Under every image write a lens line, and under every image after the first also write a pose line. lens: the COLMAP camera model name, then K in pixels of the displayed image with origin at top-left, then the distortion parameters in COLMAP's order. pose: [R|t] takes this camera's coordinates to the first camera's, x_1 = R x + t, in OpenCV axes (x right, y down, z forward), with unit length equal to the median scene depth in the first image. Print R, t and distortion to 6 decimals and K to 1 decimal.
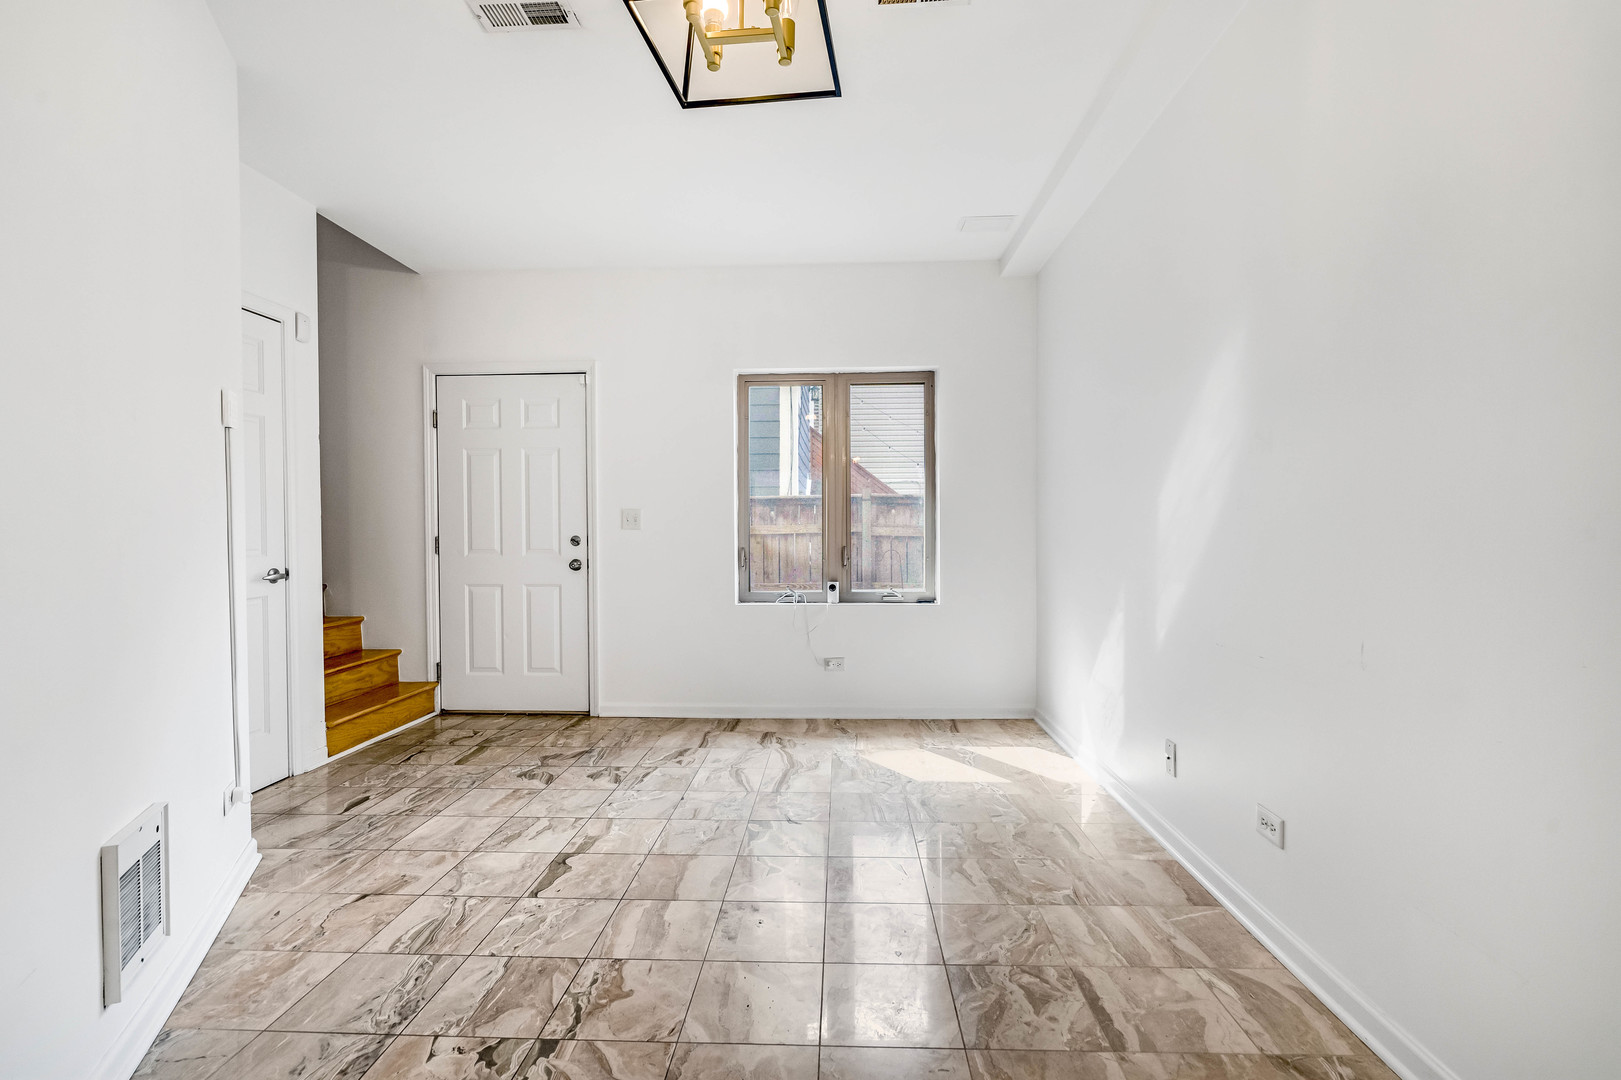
lens RADIAL K [[741.0, 0, 816.9], [0, 741.0, 541.4], [0, 0, 1]] dist [-0.001599, 0.000666]
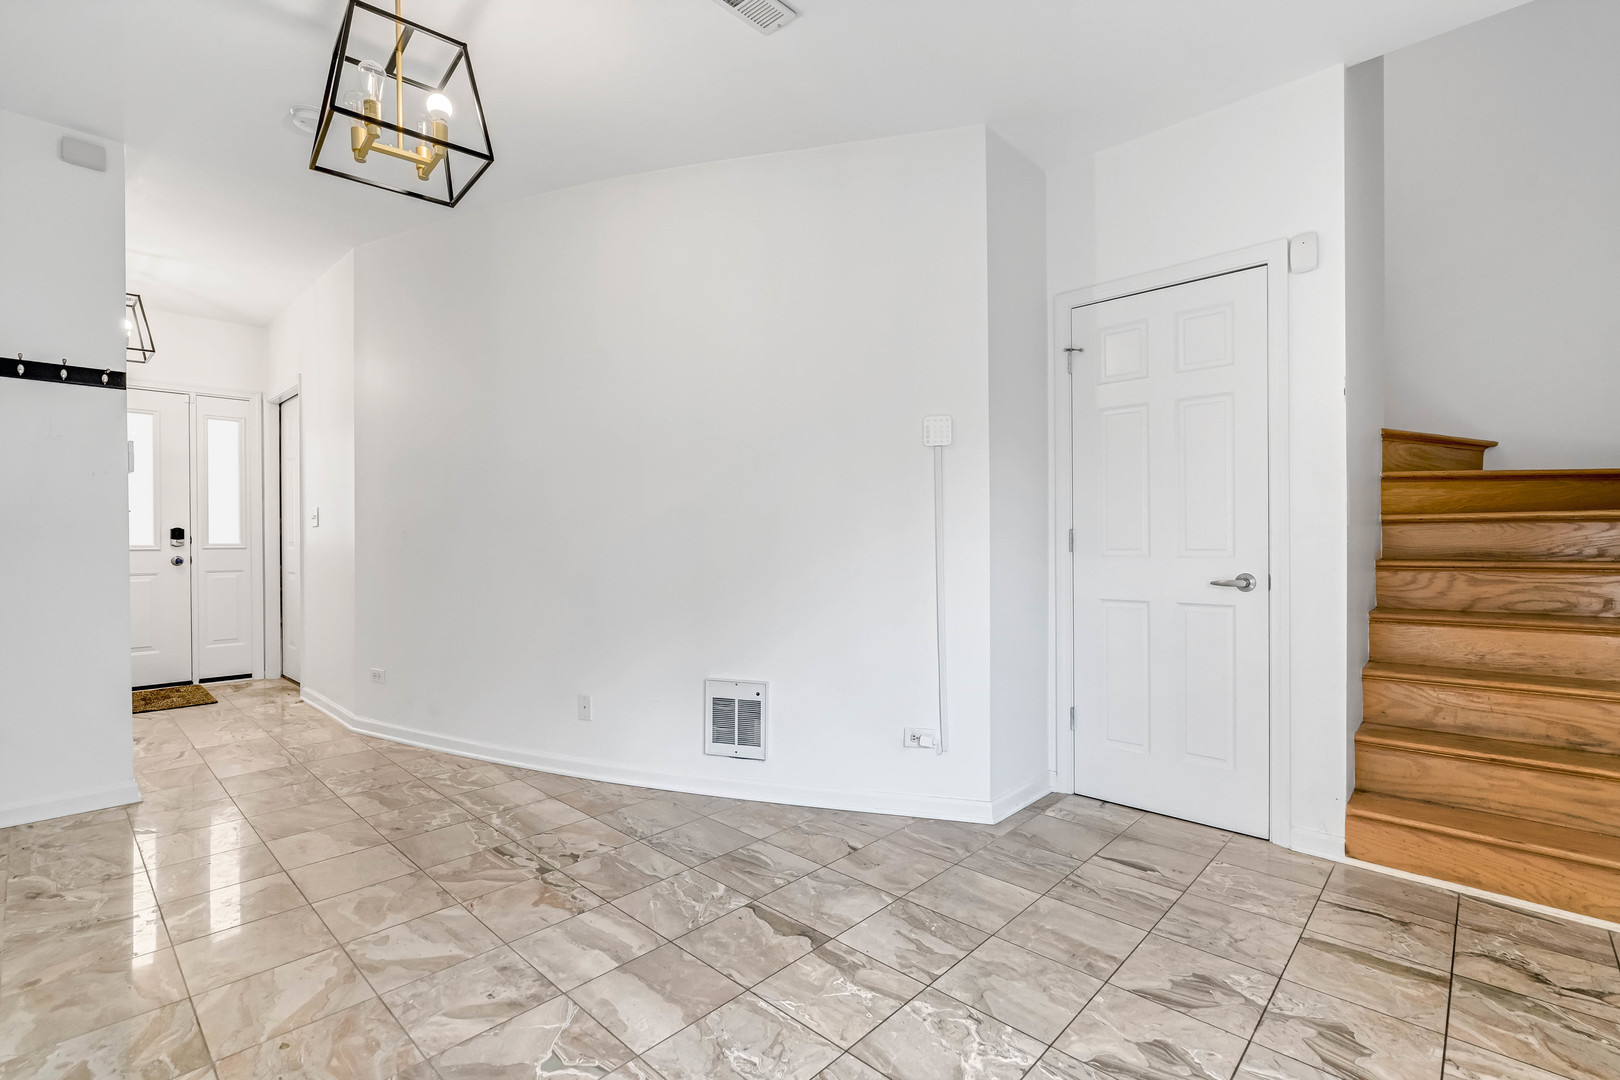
lens RADIAL K [[740.5, 0, 816.4], [0, 740.5, 541.4], [0, 0, 1]] dist [-0.001599, 0.000666]
pose [[-0.658287, 0.011465, -0.752680, 0.239541], [-0.004964, 0.999796, 0.019570, -0.017031], [0.752751, 0.016619, -0.658096, 1.419362]]
